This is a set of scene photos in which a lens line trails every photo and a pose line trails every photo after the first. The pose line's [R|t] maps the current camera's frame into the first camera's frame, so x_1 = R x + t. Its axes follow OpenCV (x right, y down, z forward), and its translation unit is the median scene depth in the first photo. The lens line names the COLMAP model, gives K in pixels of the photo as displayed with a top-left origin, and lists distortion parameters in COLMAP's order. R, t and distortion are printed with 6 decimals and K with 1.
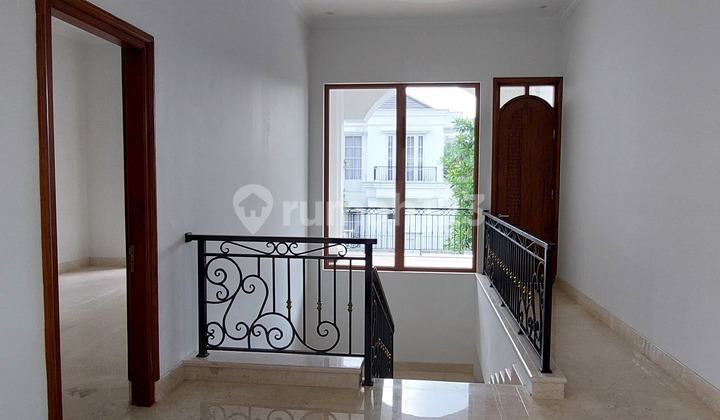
lens RADIAL K [[505.7, 0, 360.0], [0, 505.7, 210.0], [0, 0, 1]] dist [-0.020169, -0.001371]
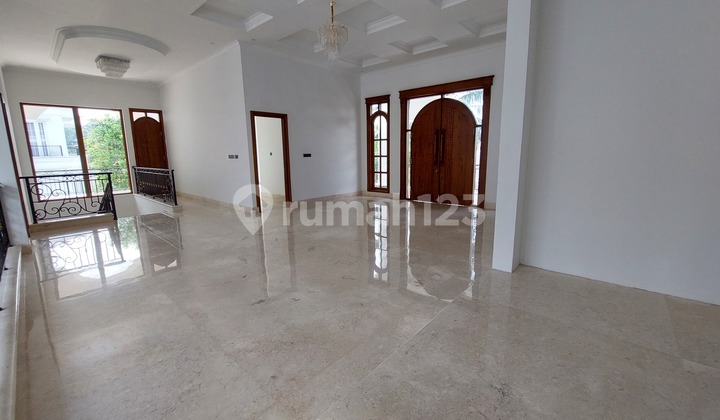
lens RADIAL K [[305.0, 0, 358.1], [0, 305.0, 203.8], [0, 0, 1]] dist [-0.002396, -0.000170]
pose [[0.576188, -0.156254, 0.802242, -0.331198], [0.069549, 0.987368, 0.142360, 0.045939], [-0.814353, -0.026231, 0.579777, -0.702729]]
